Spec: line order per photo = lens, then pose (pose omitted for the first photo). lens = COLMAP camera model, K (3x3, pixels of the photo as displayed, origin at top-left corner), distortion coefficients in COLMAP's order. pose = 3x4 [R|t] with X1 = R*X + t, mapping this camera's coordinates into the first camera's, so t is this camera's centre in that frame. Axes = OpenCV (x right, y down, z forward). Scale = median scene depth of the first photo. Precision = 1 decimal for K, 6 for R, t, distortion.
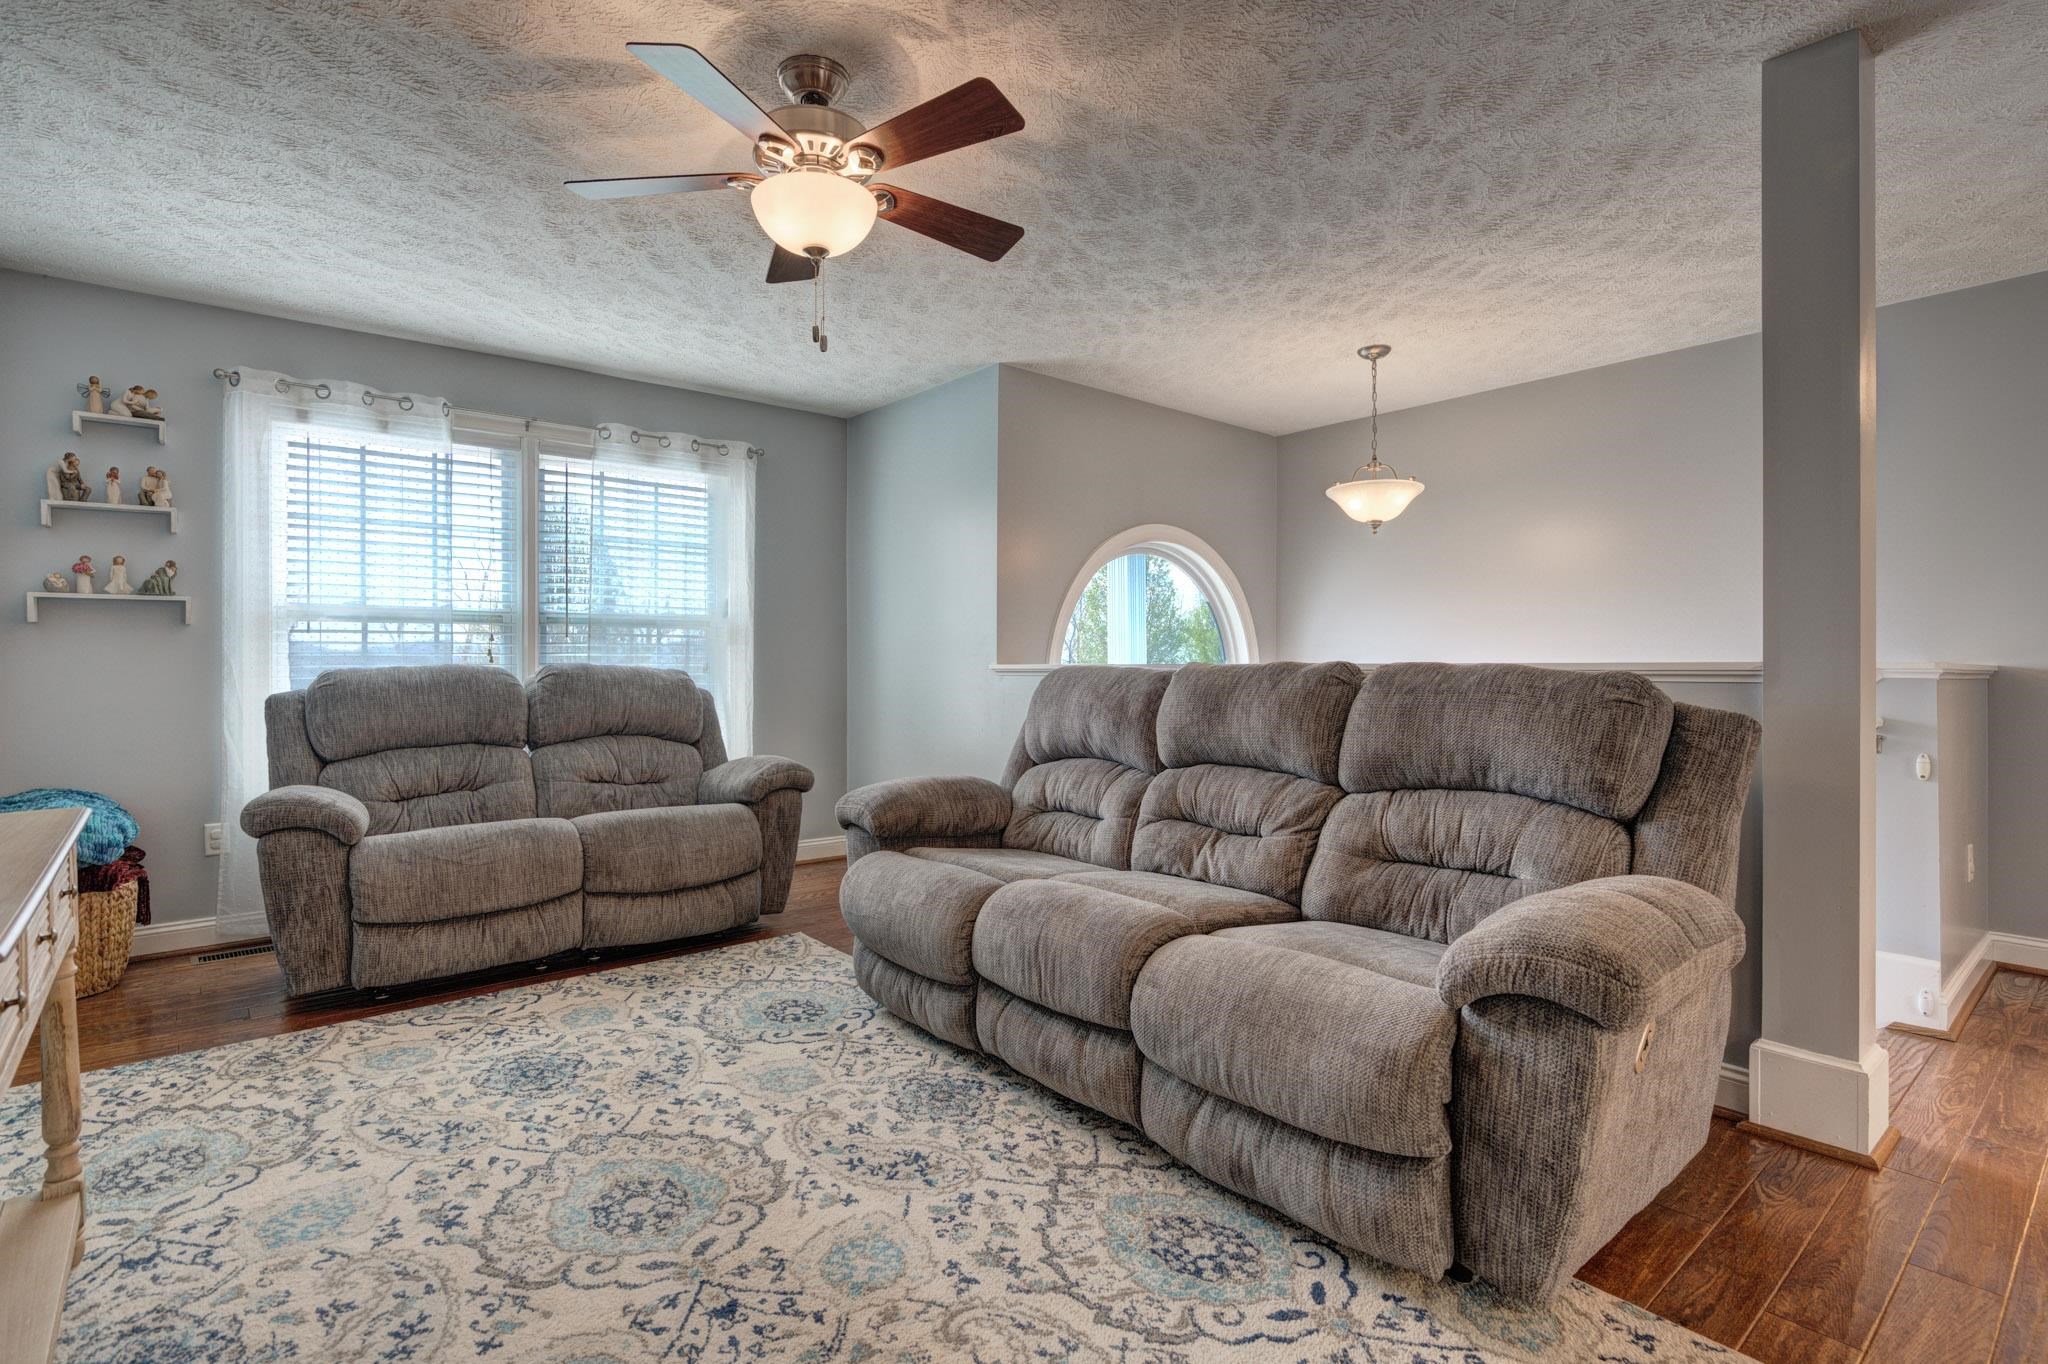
lens RADIAL K [[1030.2, 0, 1038.5], [0, 1030.2, 663.5], [0, 0, 1]] dist [-0.002348, 0.003097]
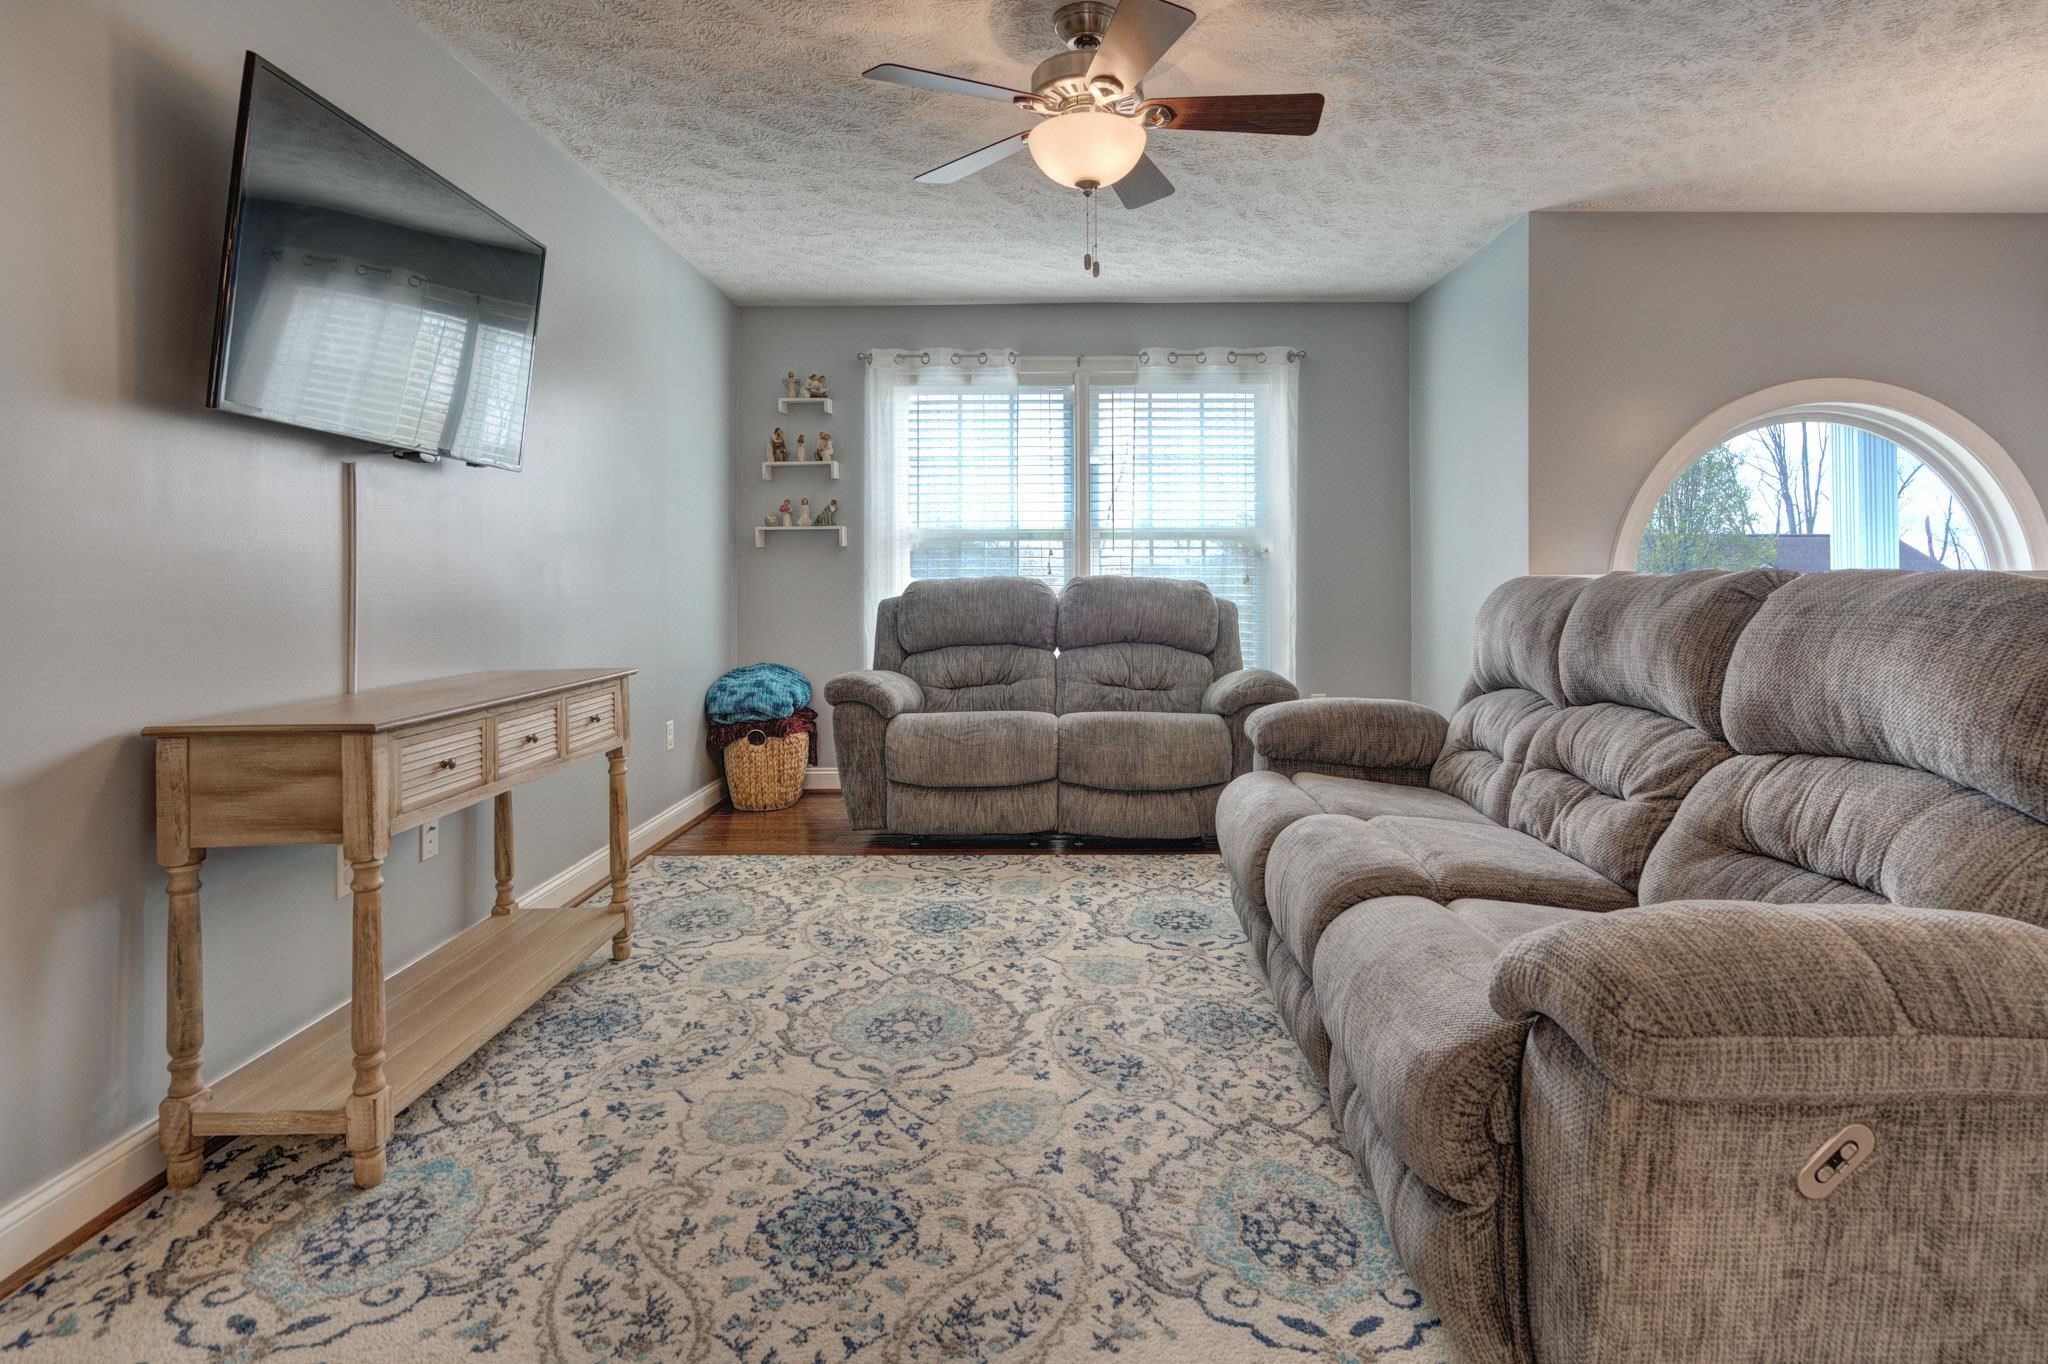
lens RADIAL K [[1081.5, 0, 1028.3], [0, 1081.5, 567.9], [0, 0, 1]] dist [-0.003456, 0.005860]
pose [[0.767812, -0.007739, -0.640628, 0.311208], [0.005632, 0.999970, -0.005330, -0.000312], [0.640650, 0.000484, 0.767833, 0.075348]]
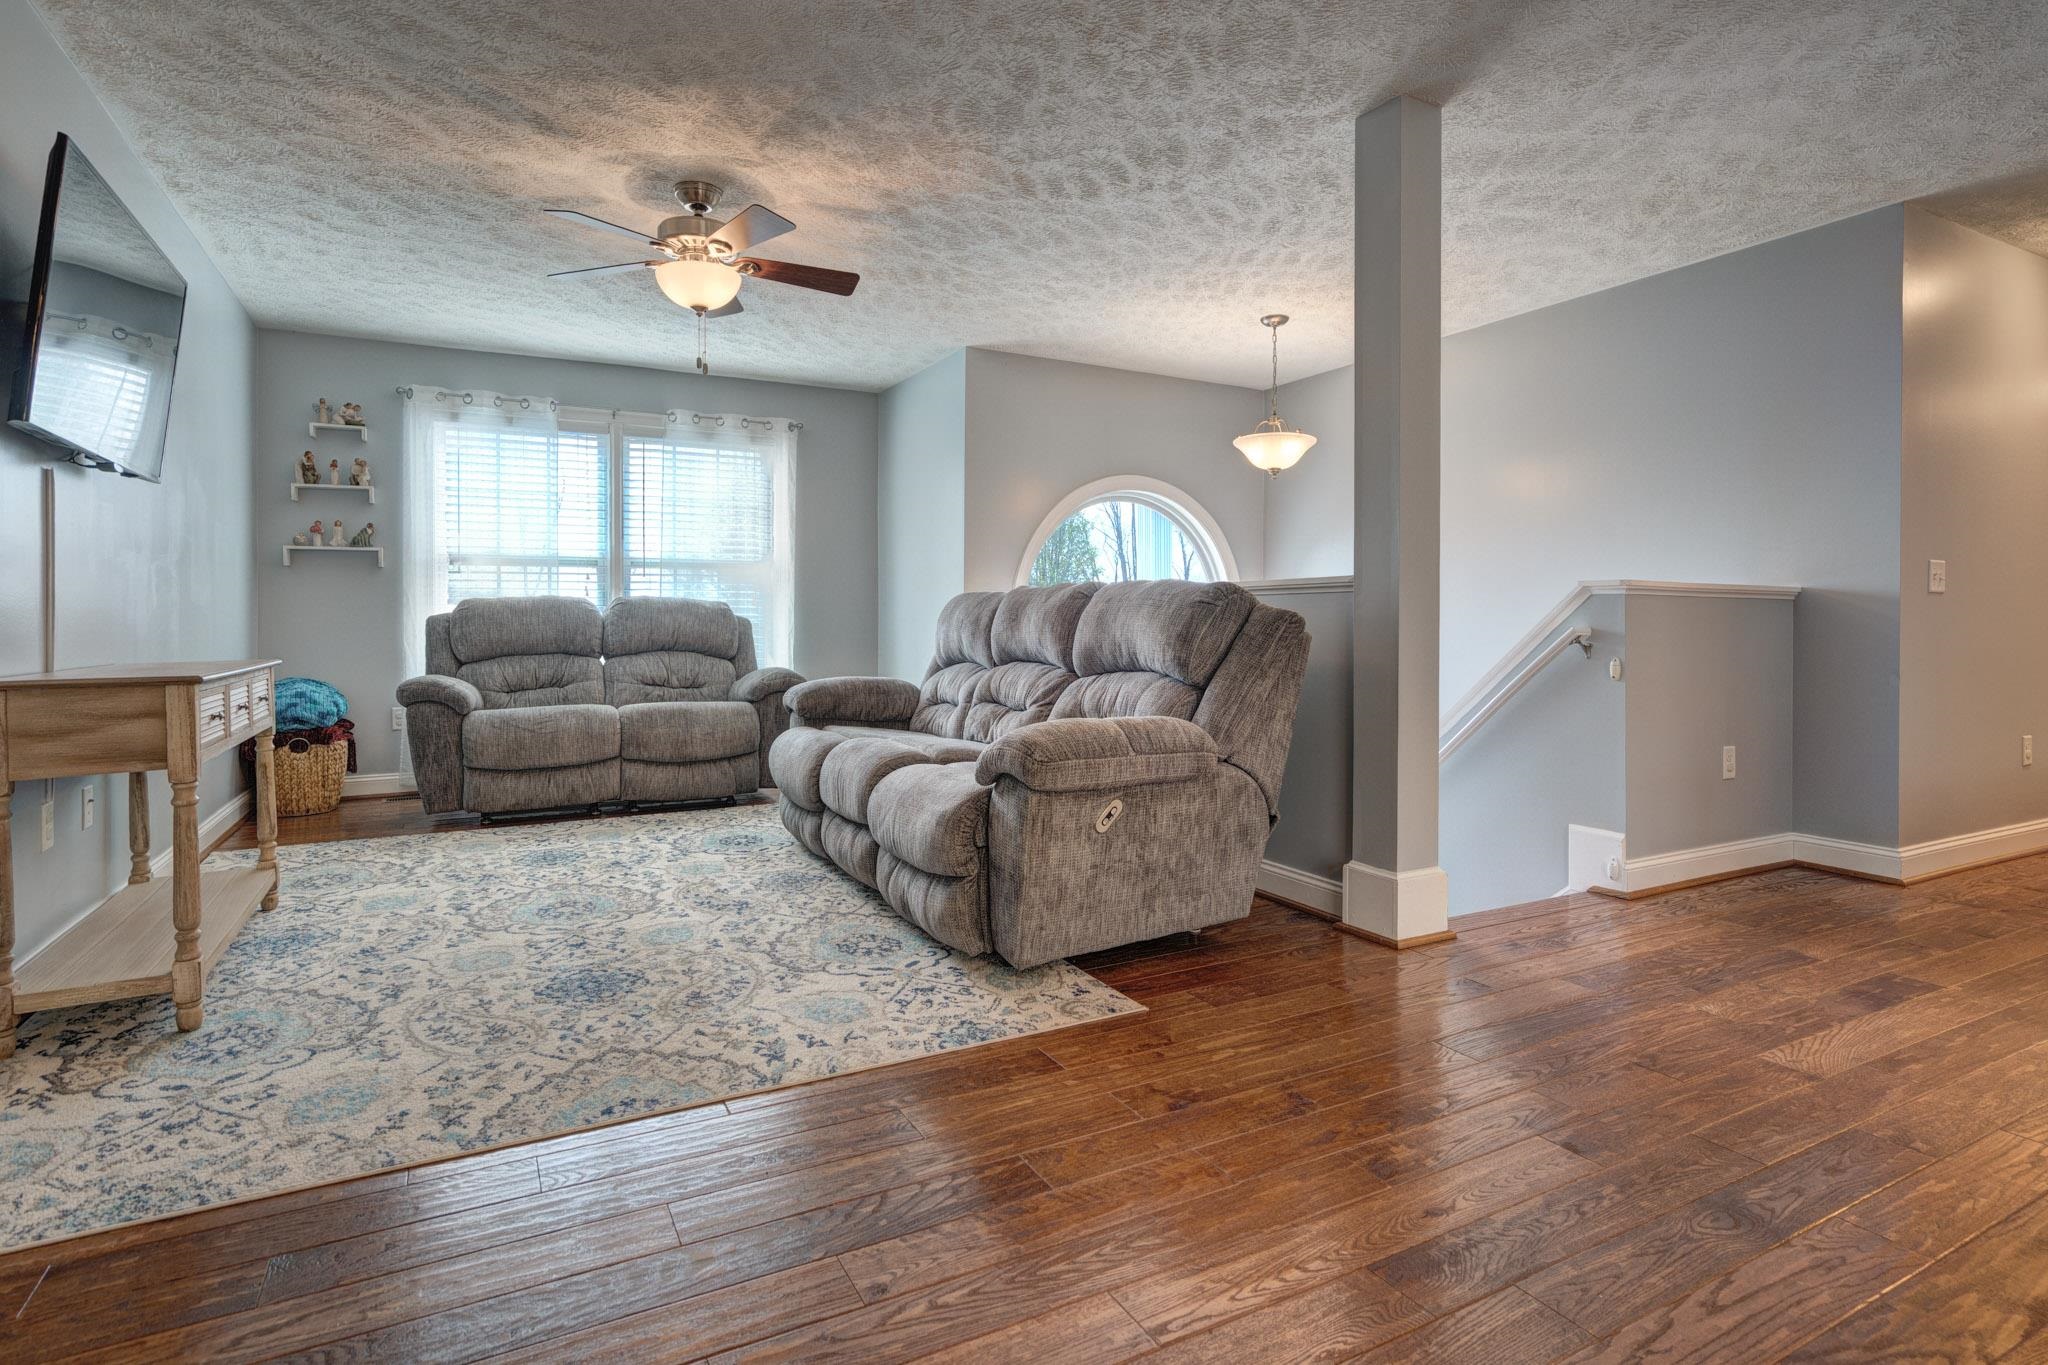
lens RADIAL K [[1030.2, 0, 990.0], [0, 1030.2, 621.2], [0, 0, 1]] dist [-0.002348, 0.003097]
pose [[0.977807, 0.001259, -0.209505, 0.359761], [0.000273, 0.999973, 0.007281, 0.032440], [0.209508, -0.007177, 0.977780, -0.267990]]
